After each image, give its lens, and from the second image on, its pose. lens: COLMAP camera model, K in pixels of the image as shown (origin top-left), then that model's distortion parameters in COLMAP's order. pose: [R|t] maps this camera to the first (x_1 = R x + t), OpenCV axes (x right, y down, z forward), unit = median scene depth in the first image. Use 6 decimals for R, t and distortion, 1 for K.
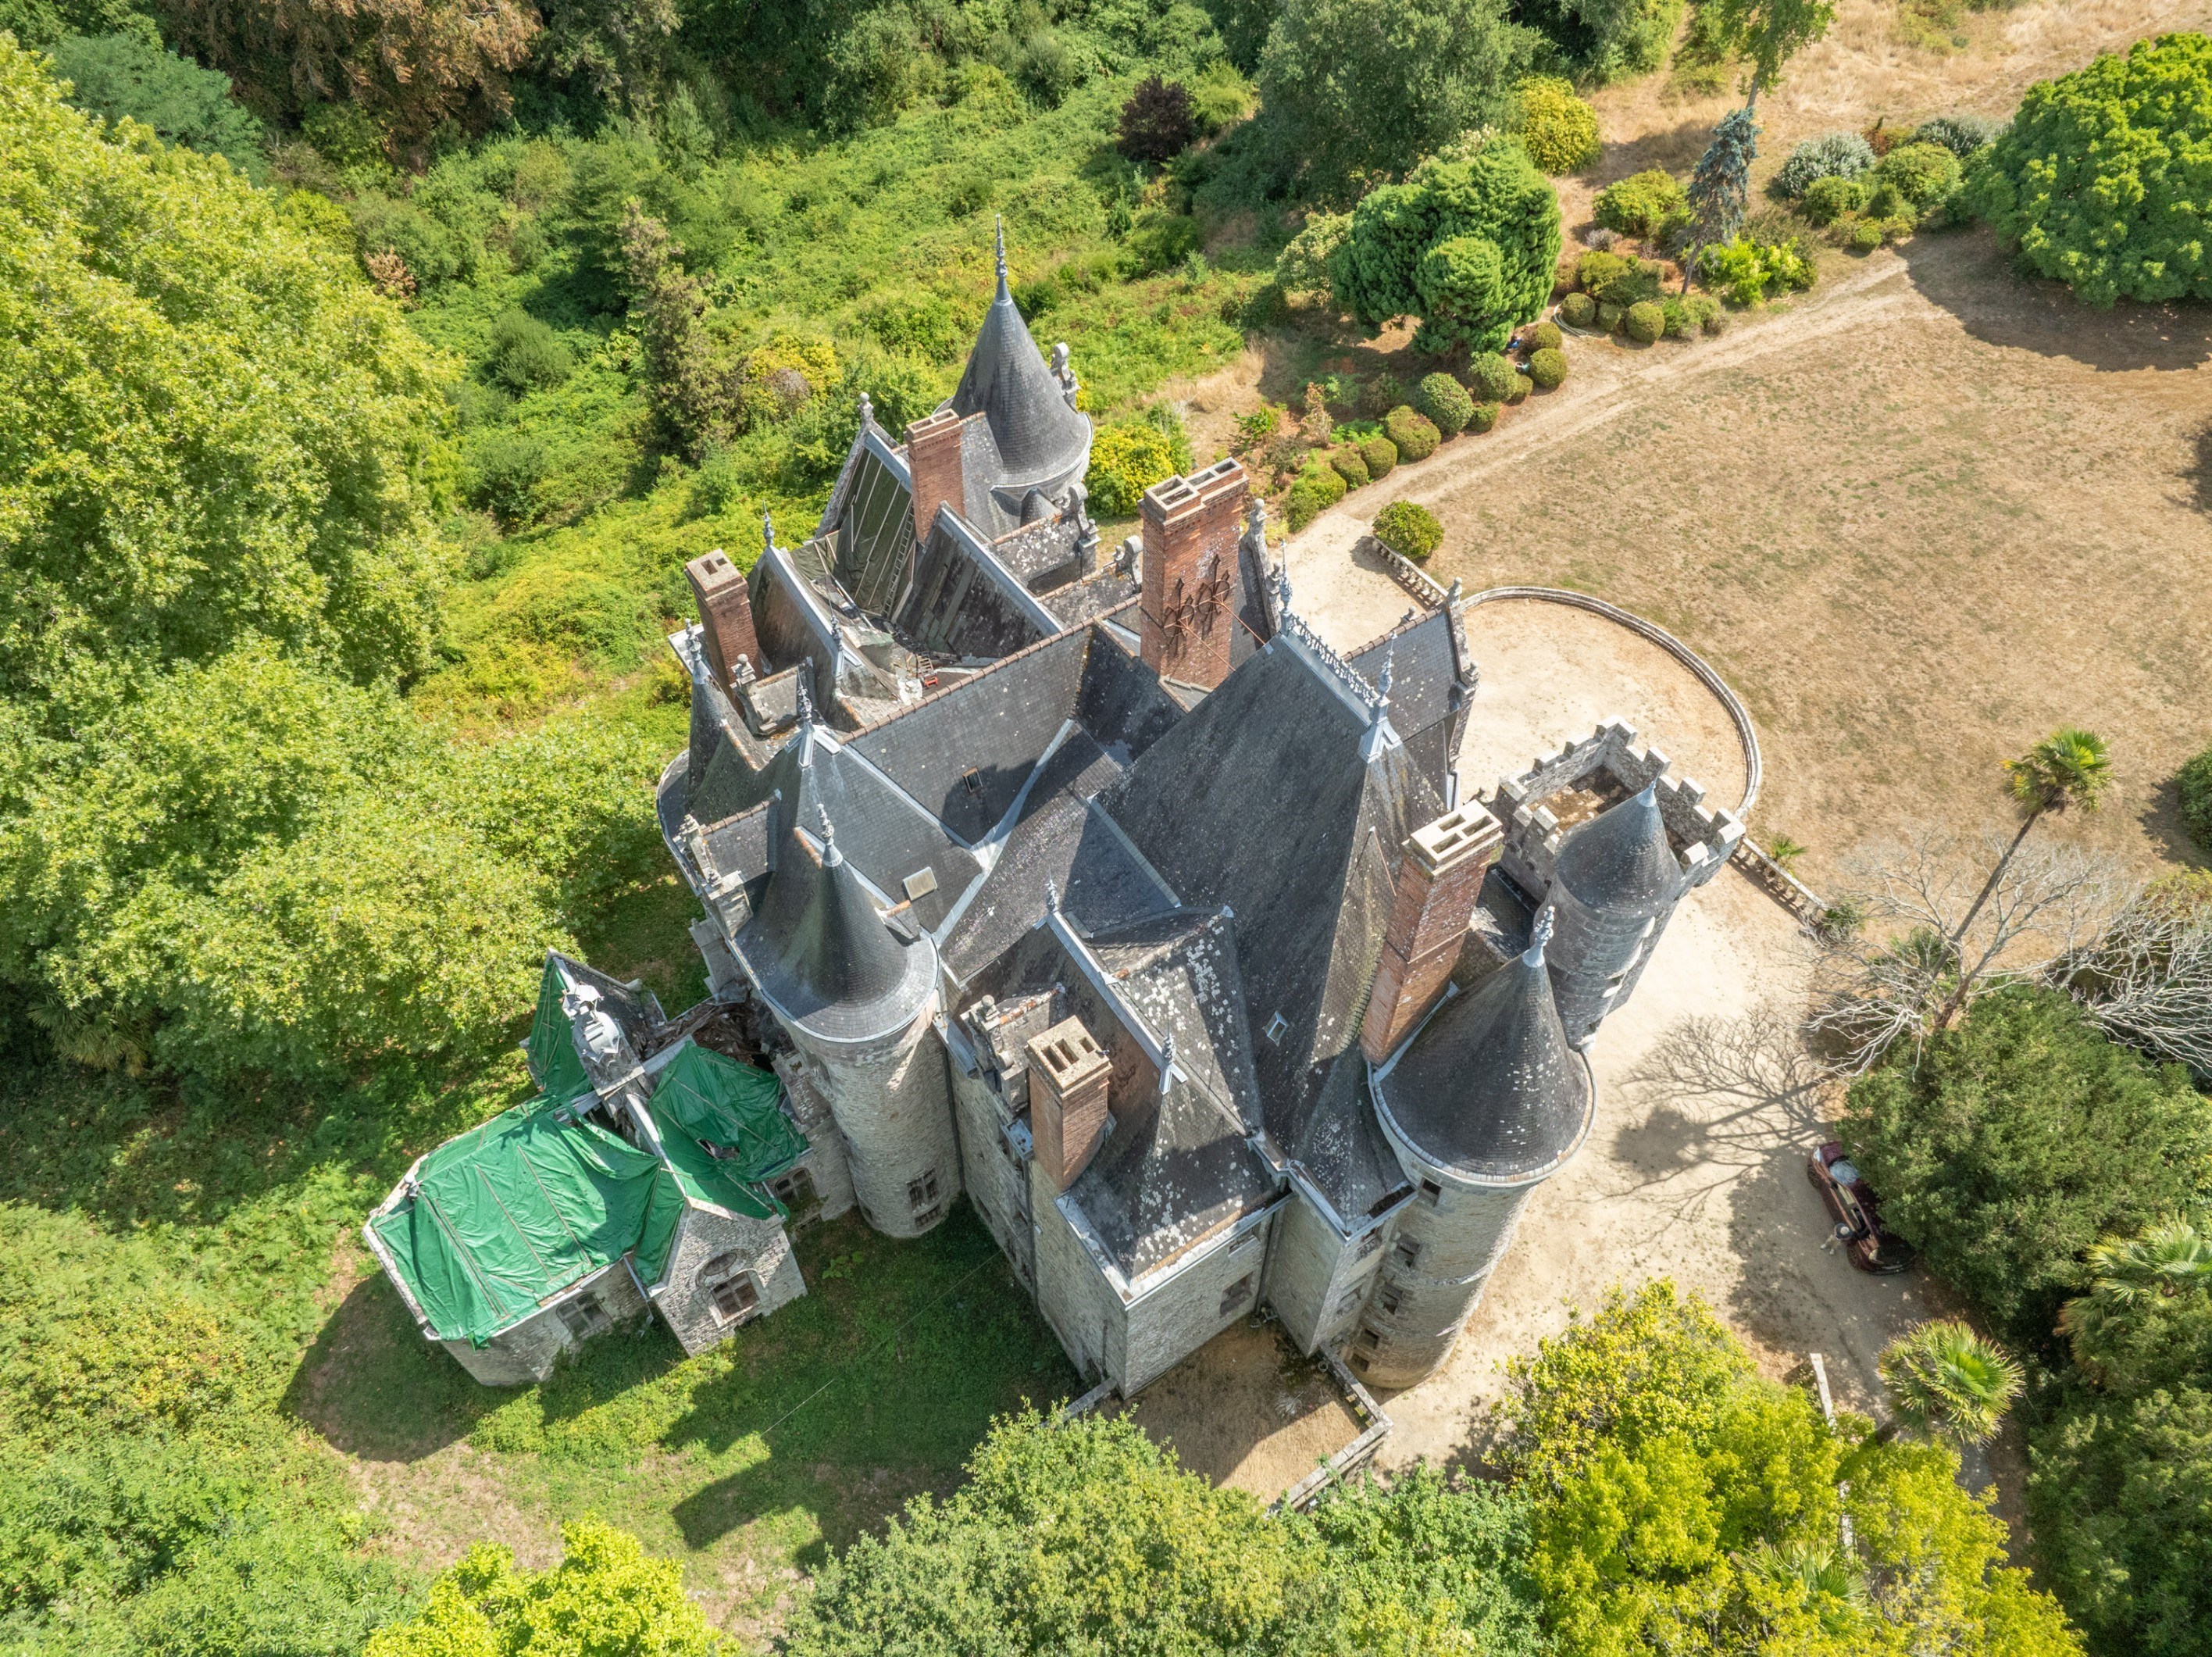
lens RADIAL K [[1529.7, 0, 1106.0], [0, 1529.7, 828.5], [0, 0, 1]] dist [-0.024597, 0.000130]
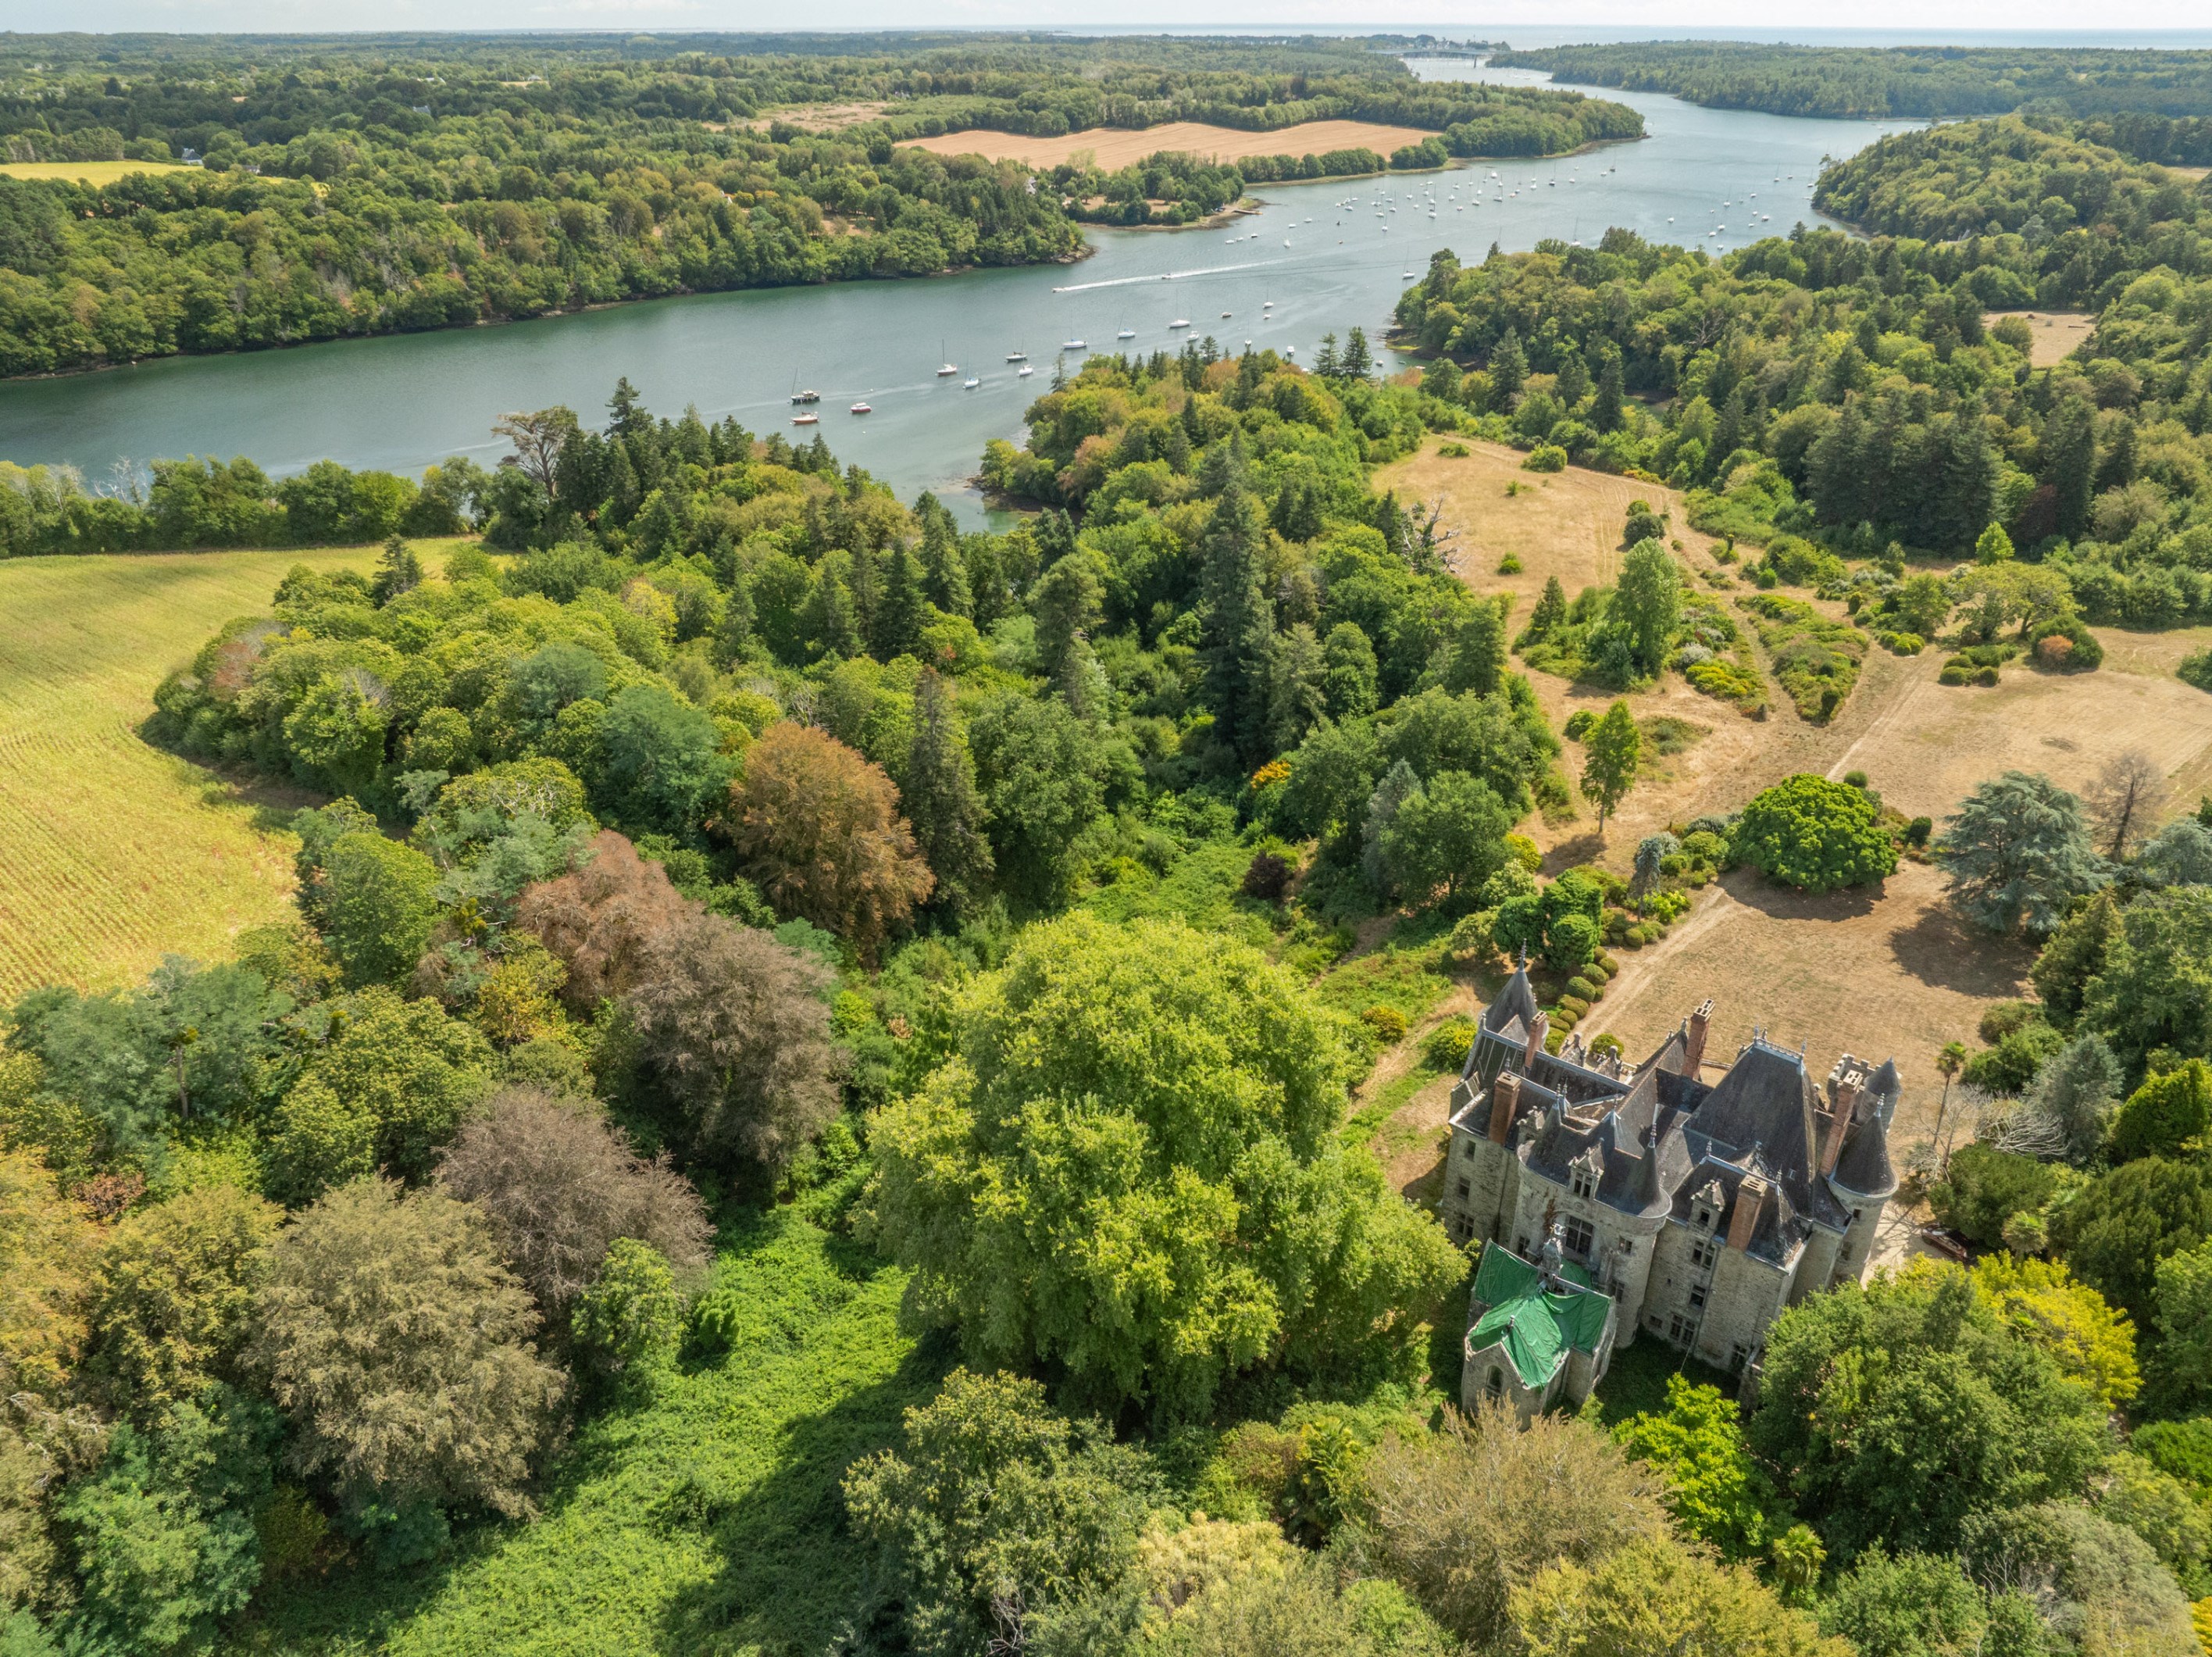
lens RADIAL K [[1529.7, 0, 1106.0], [0, 1529.7, 828.5], [0, 0, 1]] dist [-0.024597, 0.000130]
pose [[0.958528, -0.140678, 0.247856, -0.814806], [0.230914, 0.893083, -0.386111, 0.162169], [-0.167039, 0.427332, 0.888530, -0.762360]]
